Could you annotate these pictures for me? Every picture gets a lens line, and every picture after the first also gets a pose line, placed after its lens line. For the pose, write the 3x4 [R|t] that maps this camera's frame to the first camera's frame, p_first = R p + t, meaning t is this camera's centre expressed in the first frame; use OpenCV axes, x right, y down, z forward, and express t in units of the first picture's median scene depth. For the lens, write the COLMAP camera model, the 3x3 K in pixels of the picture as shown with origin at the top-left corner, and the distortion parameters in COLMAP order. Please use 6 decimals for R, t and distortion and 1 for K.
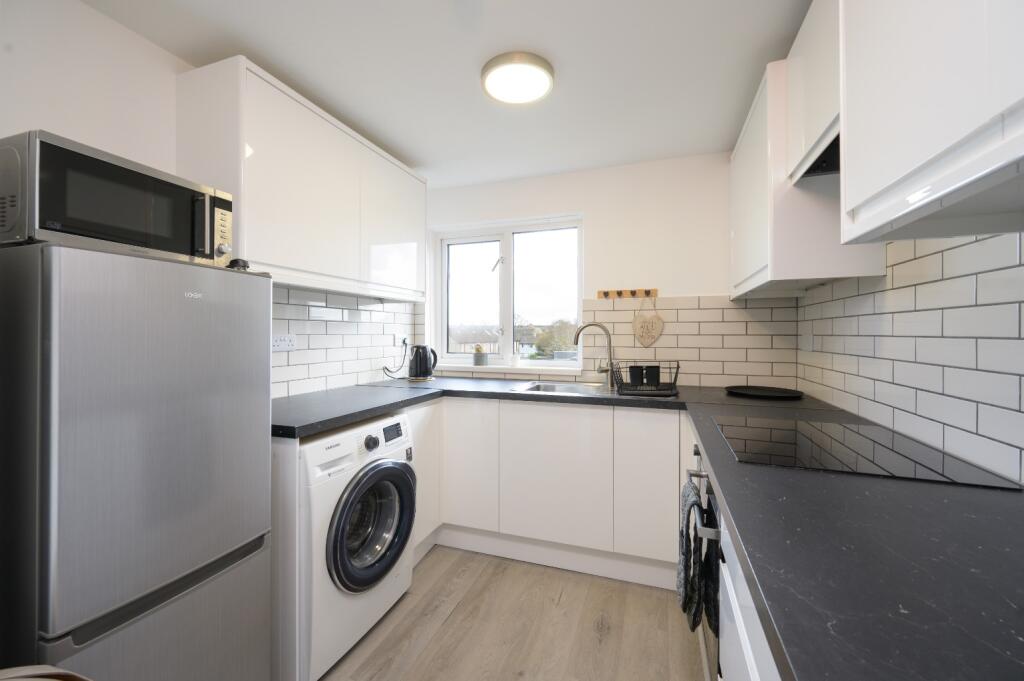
lens RADIAL K [[412.9, 0, 514.1], [0, 412.9, 337.4], [0, 0, 1]] dist [-0.000245, -0.000263]
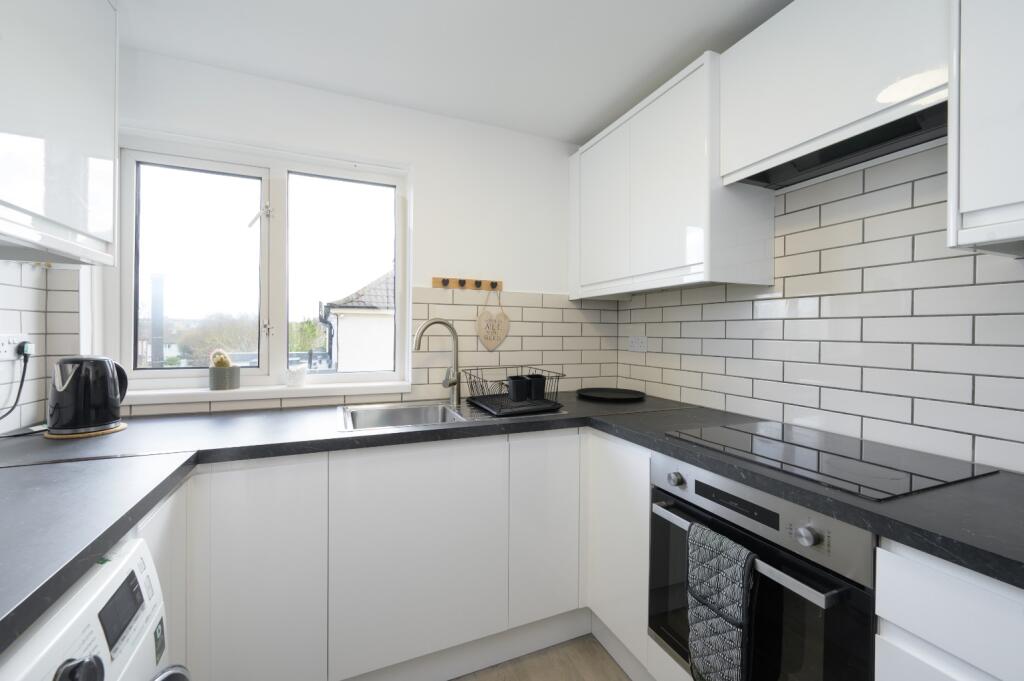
lens RADIAL K [[412.9, 0, 514.1], [0, 412.9, 337.4], [0, 0, 1]] dist [-0.000245, -0.000263]
pose [[0.730458, -0.001485, 0.682956, -0.205901], [-0.002073, 0.999988, 0.004392, -0.007149], [-0.682955, -0.004624, 0.730446, 0.360976]]
